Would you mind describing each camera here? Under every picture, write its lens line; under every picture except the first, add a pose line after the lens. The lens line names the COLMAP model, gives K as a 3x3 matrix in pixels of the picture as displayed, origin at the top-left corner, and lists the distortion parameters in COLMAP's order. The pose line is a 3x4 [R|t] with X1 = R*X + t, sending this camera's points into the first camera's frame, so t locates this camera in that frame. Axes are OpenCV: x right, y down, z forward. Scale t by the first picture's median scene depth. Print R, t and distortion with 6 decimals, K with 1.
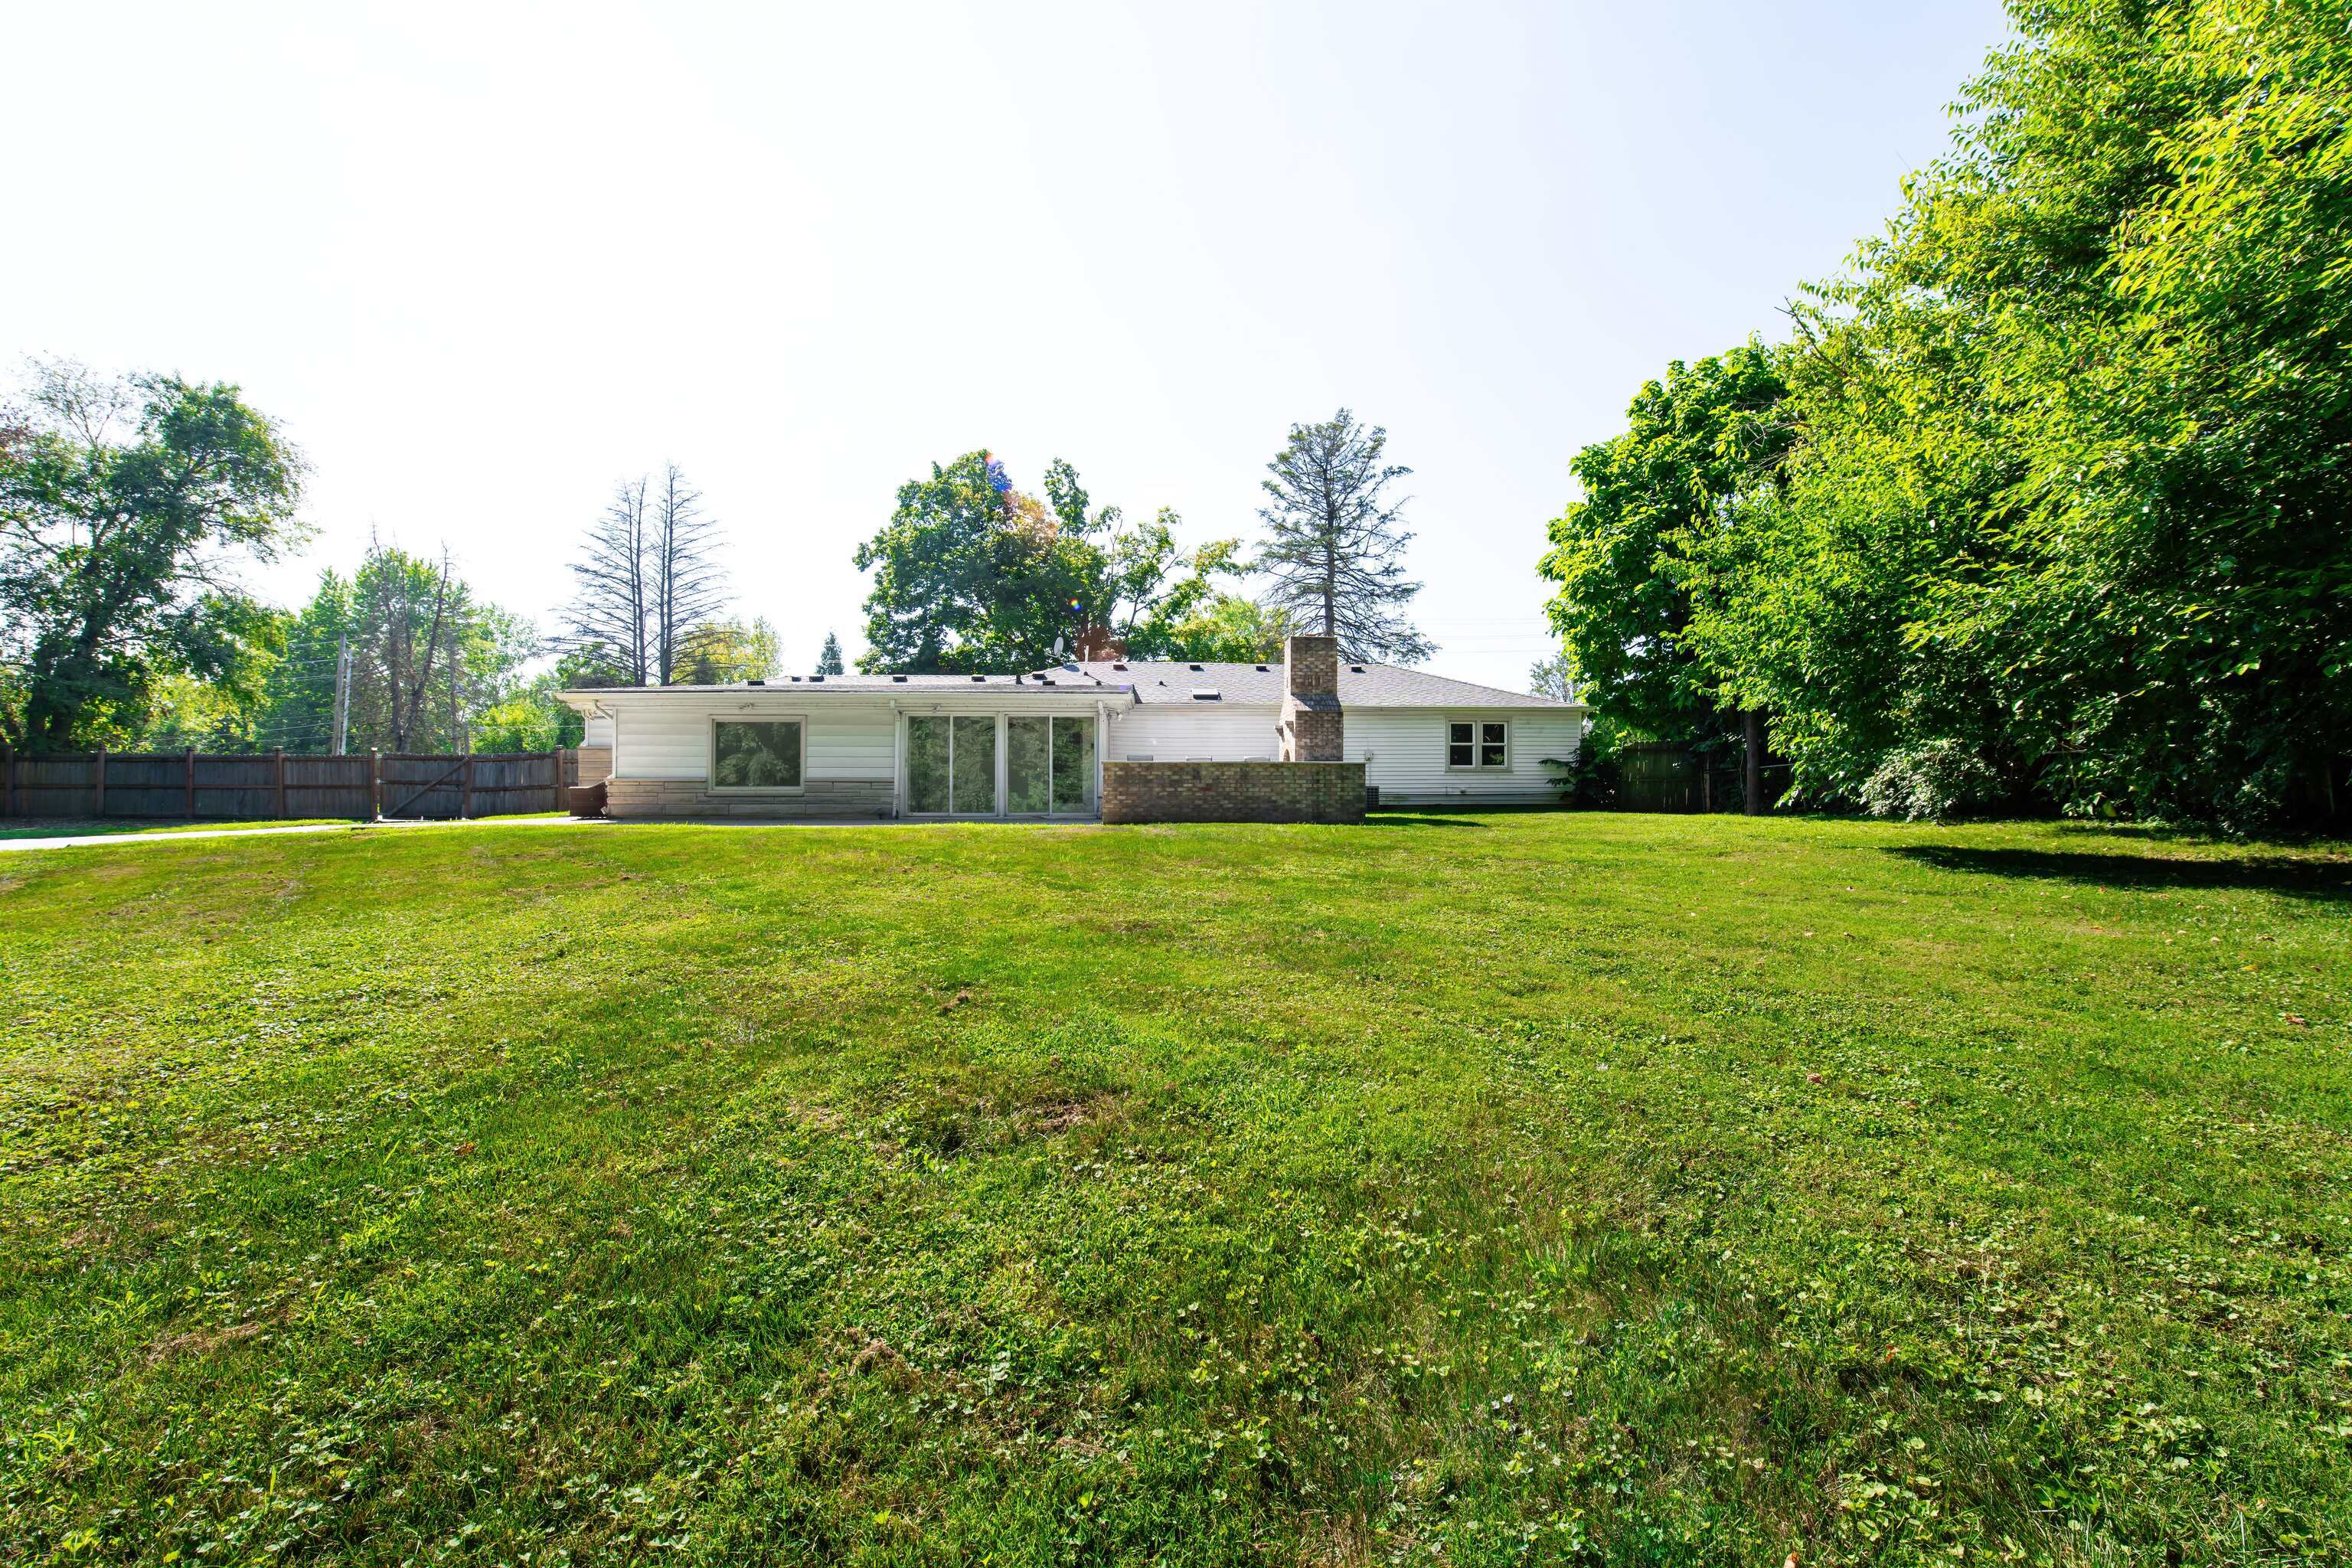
lens RADIAL K [[932.9, 0, 1174.2], [0, 932.9, 788.1], [0, 0, 1]] dist [-0.009297, -0.000319]
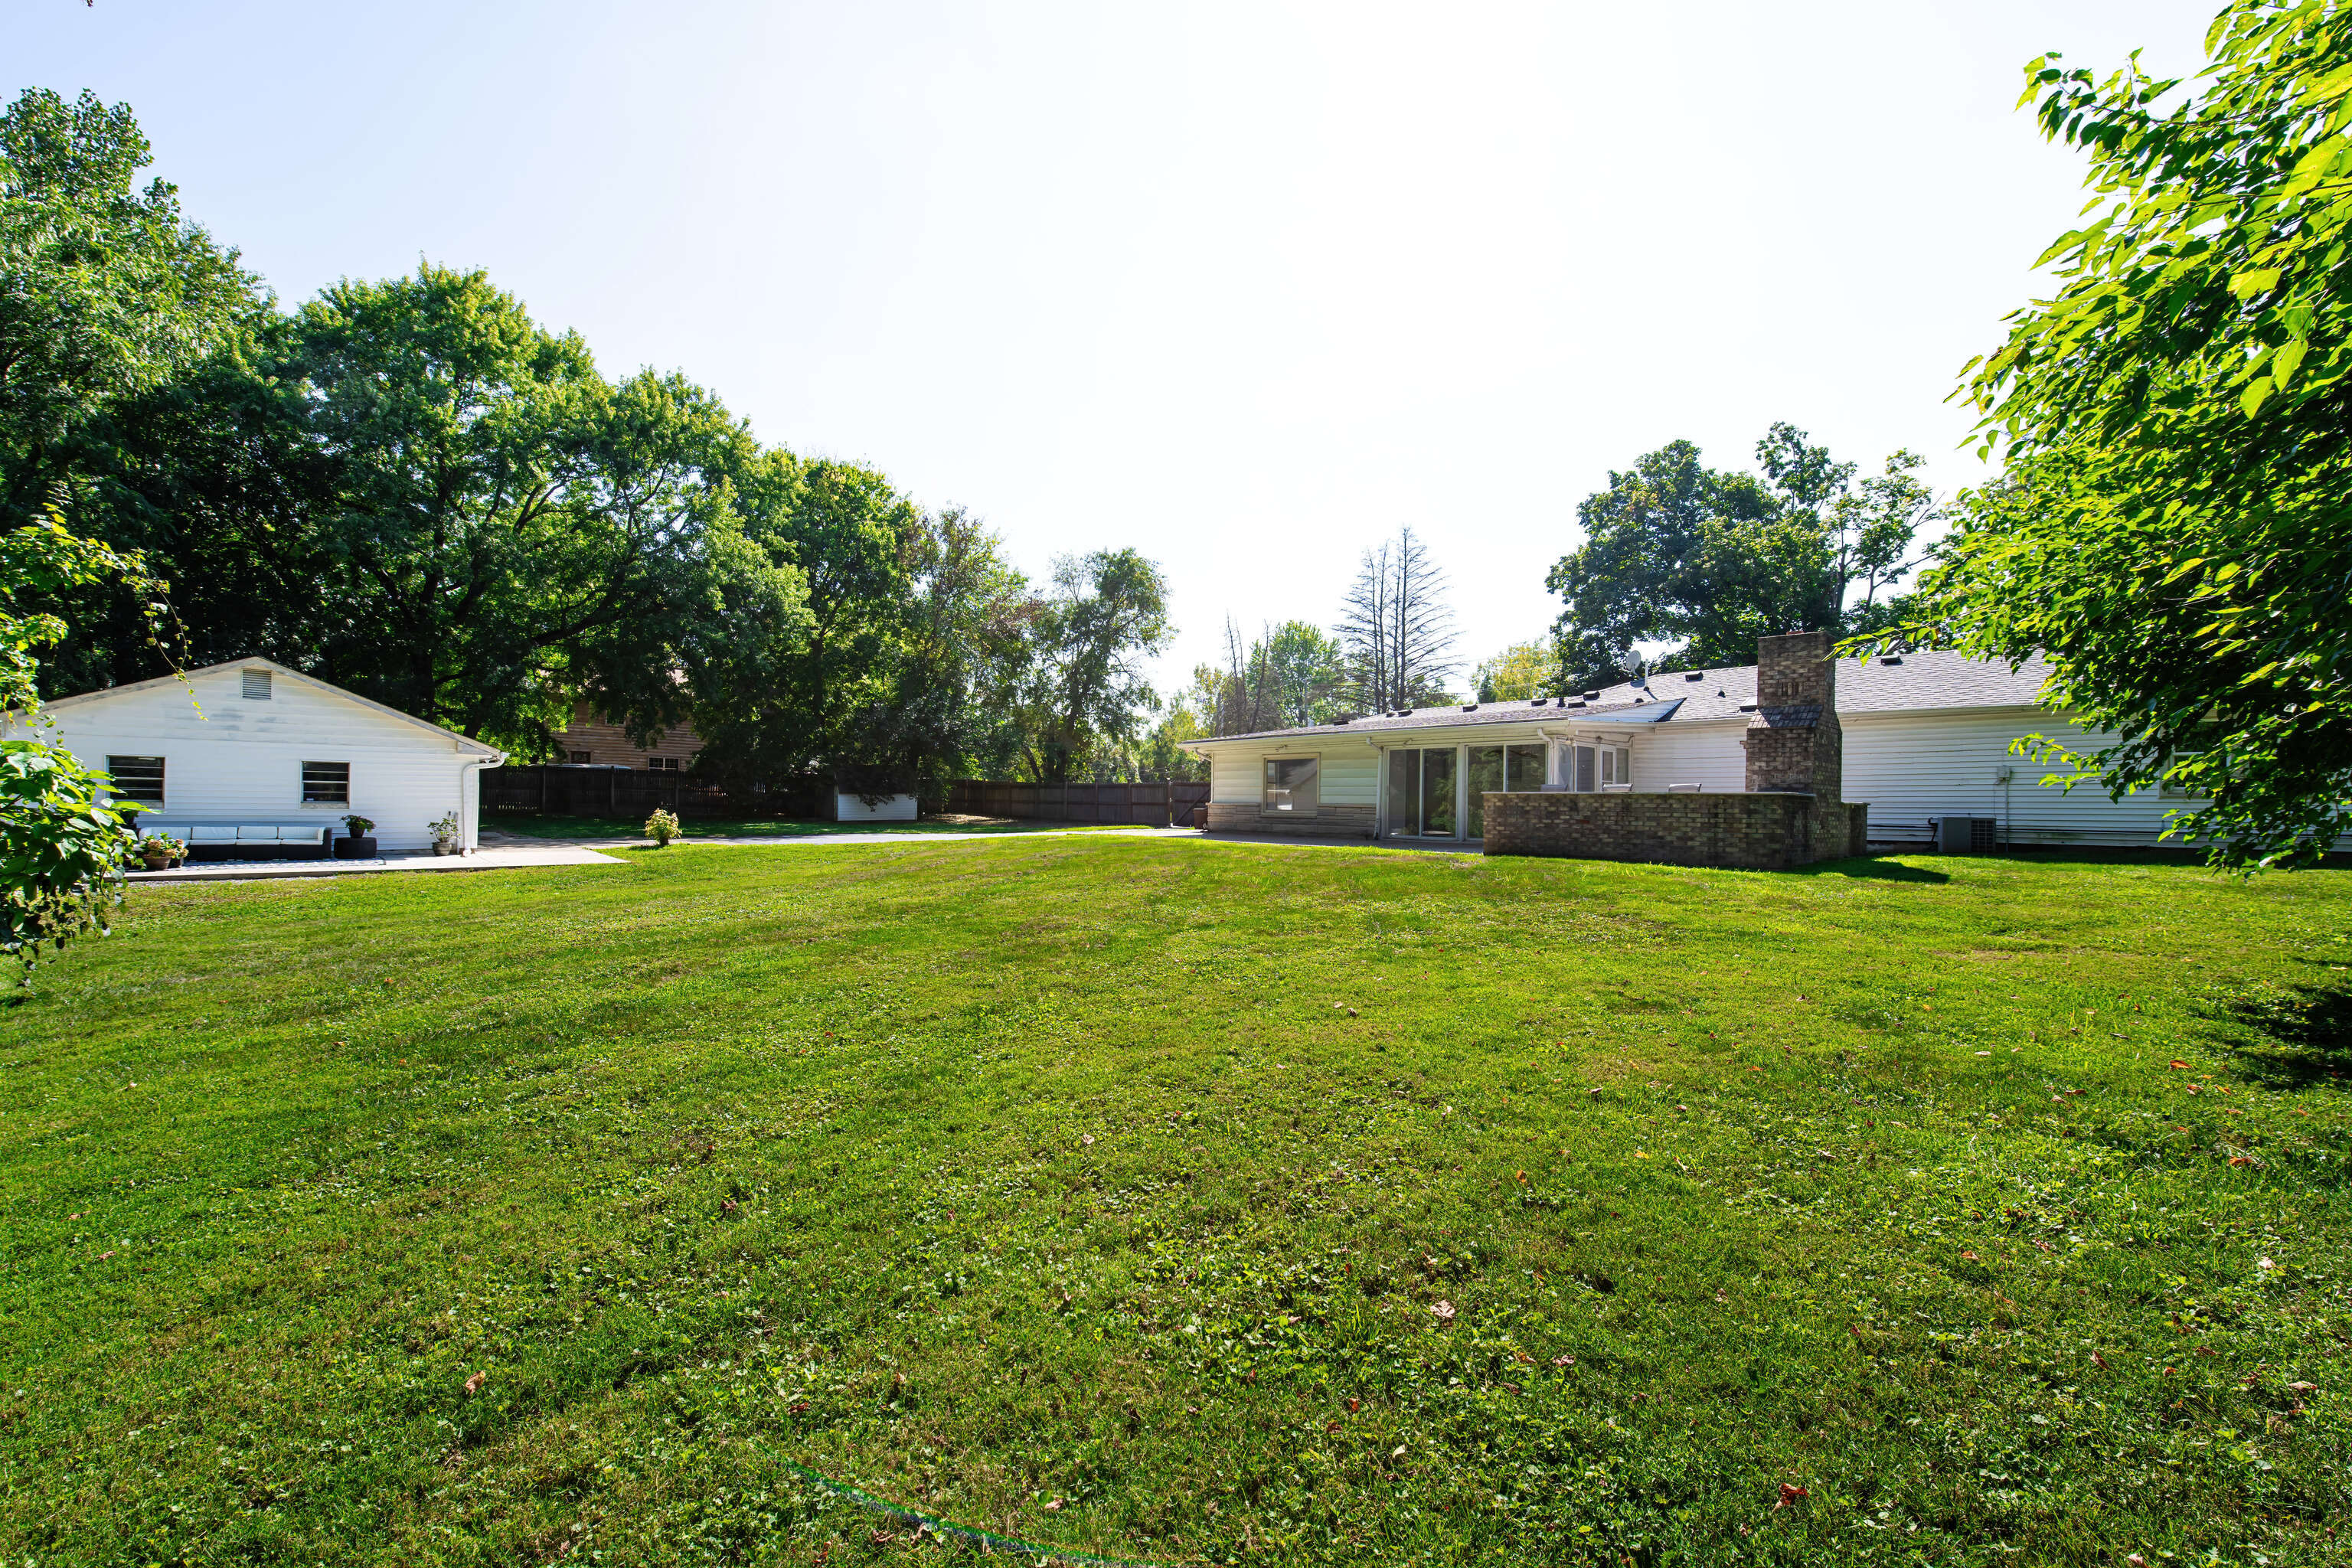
lens RADIAL K [[932.9, 0, 1174.2], [0, 932.9, 788.1], [0, 0, 1]] dist [-0.009297, -0.000319]
pose [[0.630821, -0.003369, -0.775921, 0.203863], [-0.005031, 0.999952, -0.008433, -0.009939], [0.775912, 0.009224, 0.630774, 0.042733]]
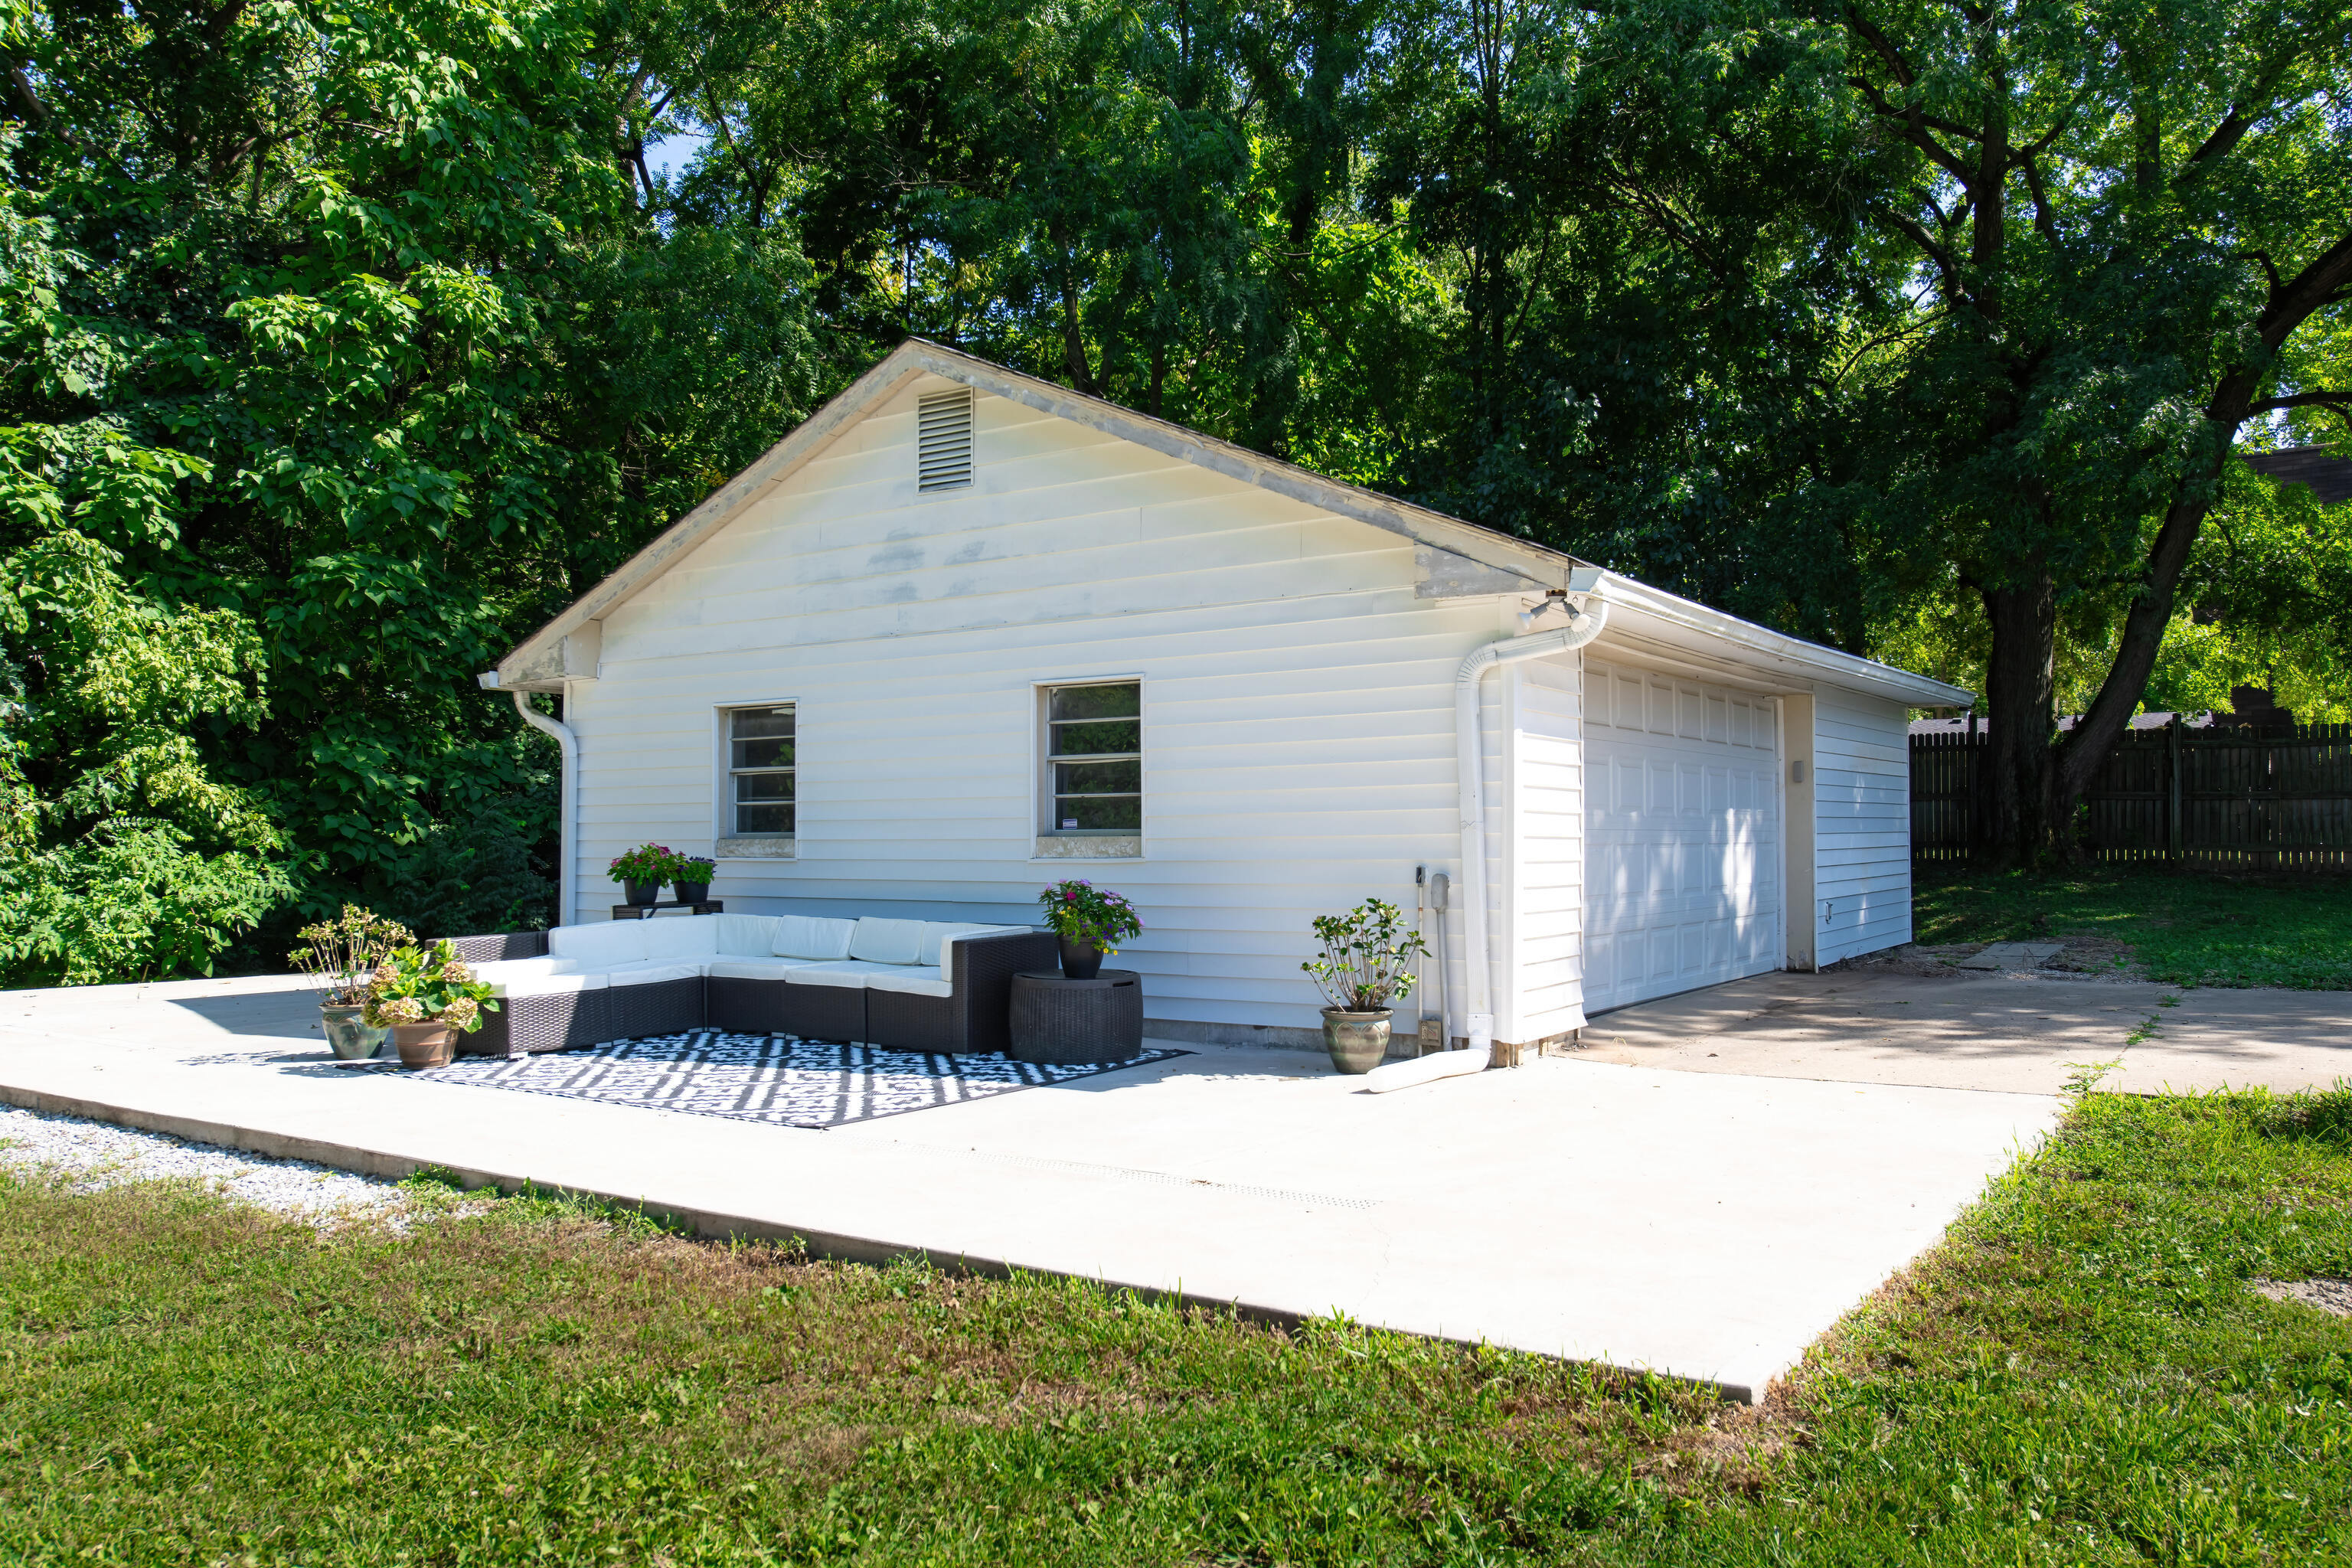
lens RADIAL K [[1678.9, 0, 1220.4], [0, 1678.9, 791.4], [0, 0, 1]] dist [-0.067858, -0.000855]
pose [[-0.594425, -0.027017, -0.803697, -0.315294], [0.010134, 0.999104, -0.041081, 0.000502], [0.804087, -0.032565, -0.593619, 0.168229]]
